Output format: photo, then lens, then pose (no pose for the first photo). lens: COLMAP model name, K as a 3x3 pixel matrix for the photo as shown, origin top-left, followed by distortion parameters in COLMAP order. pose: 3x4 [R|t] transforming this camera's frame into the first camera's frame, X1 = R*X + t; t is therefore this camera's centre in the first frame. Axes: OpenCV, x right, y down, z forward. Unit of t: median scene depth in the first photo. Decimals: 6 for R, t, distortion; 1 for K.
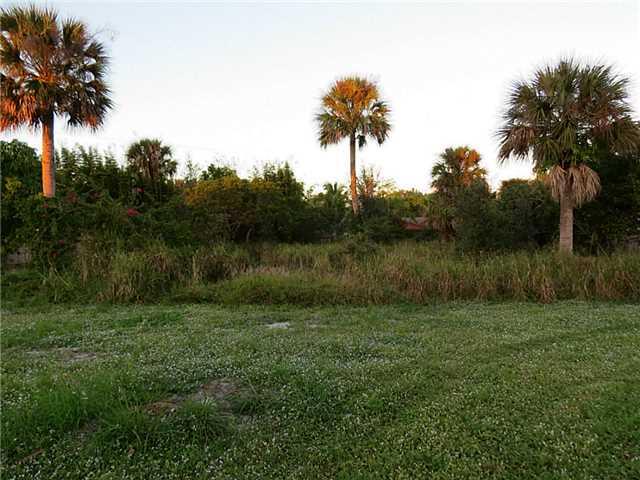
lens RADIAL K [[451.1, 0, 320.3], [0, 451.1, 239.7], [0, 0, 1]] dist [-0.005151, -0.004051]
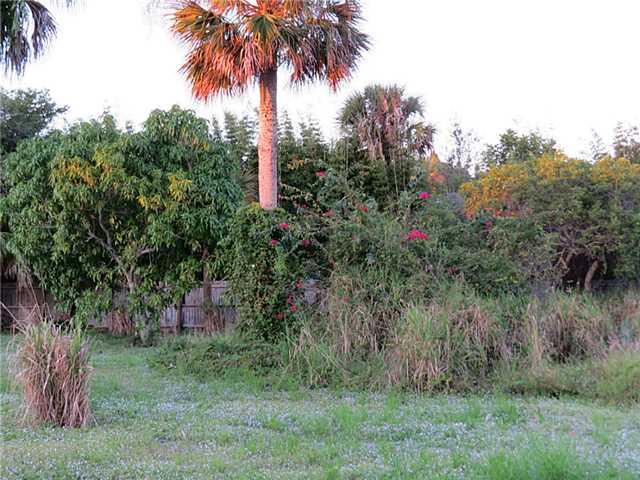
lens RADIAL K [[1069.0, 0, 319.7], [0, 1069.0, 239.4], [0, 0, 1]] dist [-0.077296, 0.000000]
pose [[0.936783, -0.007227, -0.349837, -0.035457], [-0.008861, 0.998976, -0.044365, 0.002723], [0.349799, 0.044661, 0.935760, -0.158071]]
